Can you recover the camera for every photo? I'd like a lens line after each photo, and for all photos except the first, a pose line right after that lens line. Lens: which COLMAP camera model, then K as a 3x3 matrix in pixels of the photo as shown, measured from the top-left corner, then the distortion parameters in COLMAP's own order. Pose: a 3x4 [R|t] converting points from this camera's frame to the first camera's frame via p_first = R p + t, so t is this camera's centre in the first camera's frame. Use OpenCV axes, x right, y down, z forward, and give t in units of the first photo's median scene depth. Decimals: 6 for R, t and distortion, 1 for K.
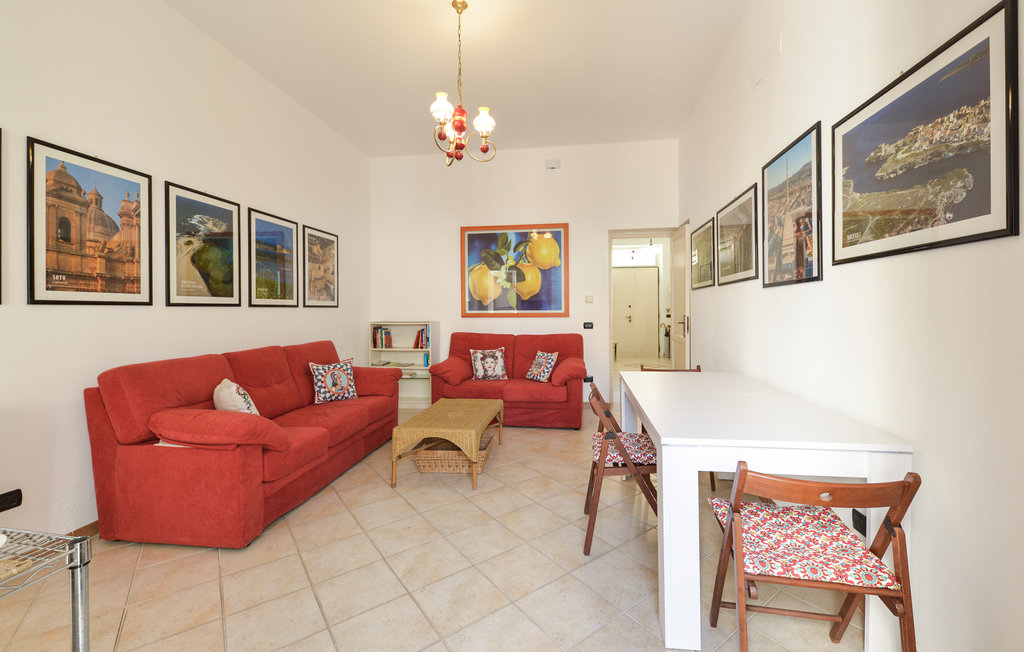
lens RADIAL K [[420.1, 0, 527.8], [0, 420.1, 309.8], [0, 0, 1]] dist [0.009077, 0.000401]
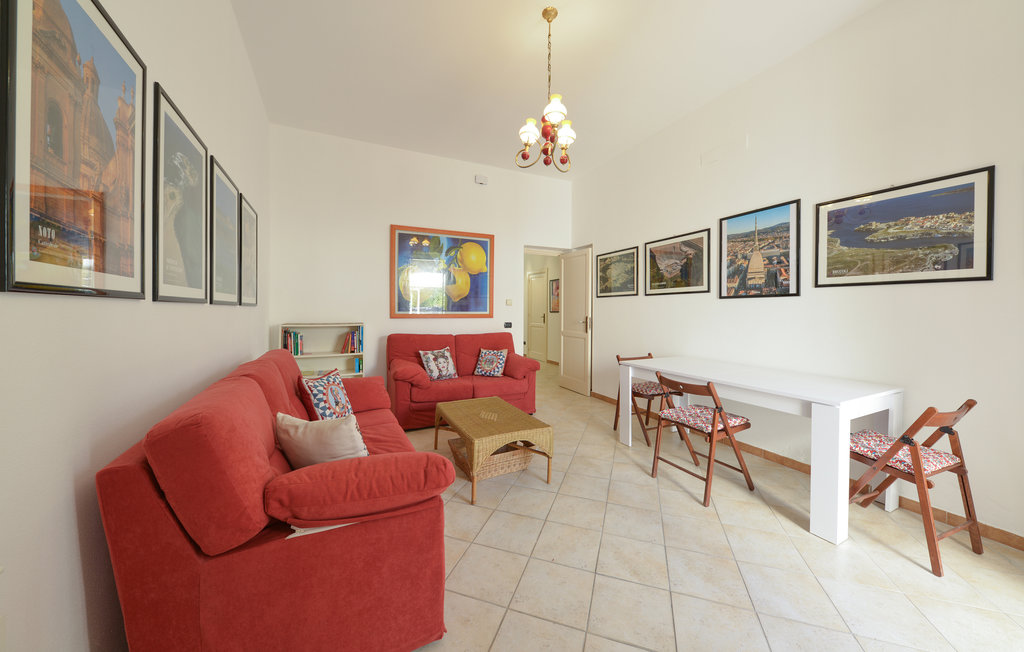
lens RADIAL K [[350.6, 0, 513.7], [0, 350.6, 312.7], [0, 0, 1]] dist [-0.000678, -0.000283]
pose [[0.836253, 0.006377, 0.548307, -0.551460], [-0.009052, 0.999957, 0.002176, 0.001339], [-0.548270, -0.006783, 0.836274, 0.262145]]
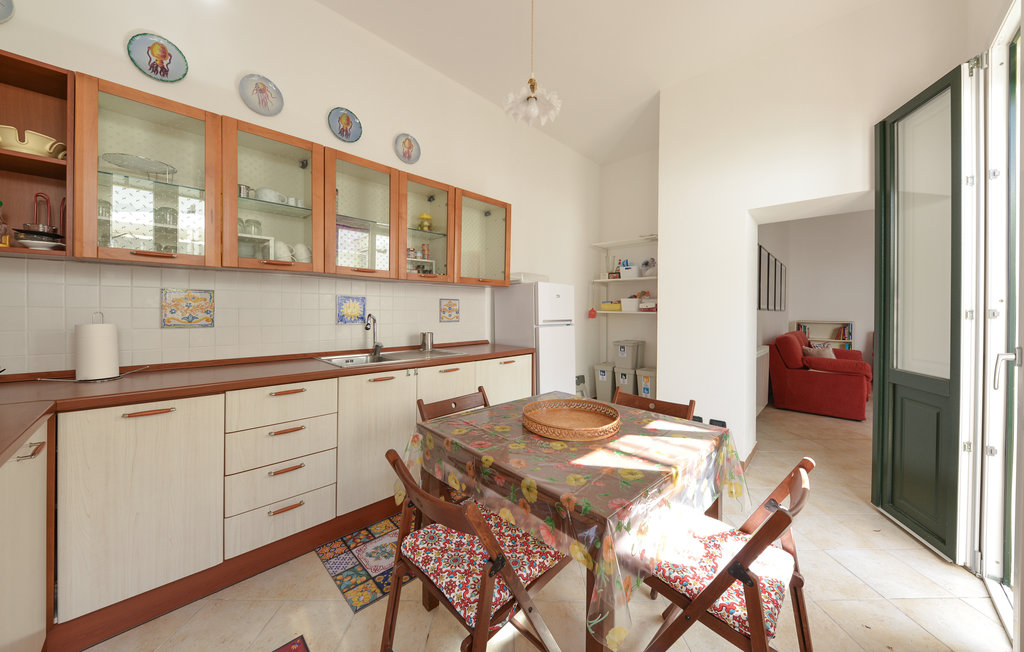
lens RADIAL K [[350.6, 0, 513.7], [0, 350.6, 312.7], [0, 0, 1]] dist [-0.000678, -0.000283]
pose [[0.797218, 0.016627, -0.603463, -0.632858], [-0.013134, 0.999862, 0.010197, 0.001137], [0.603549, -0.000203, 0.797326, -0.953515]]
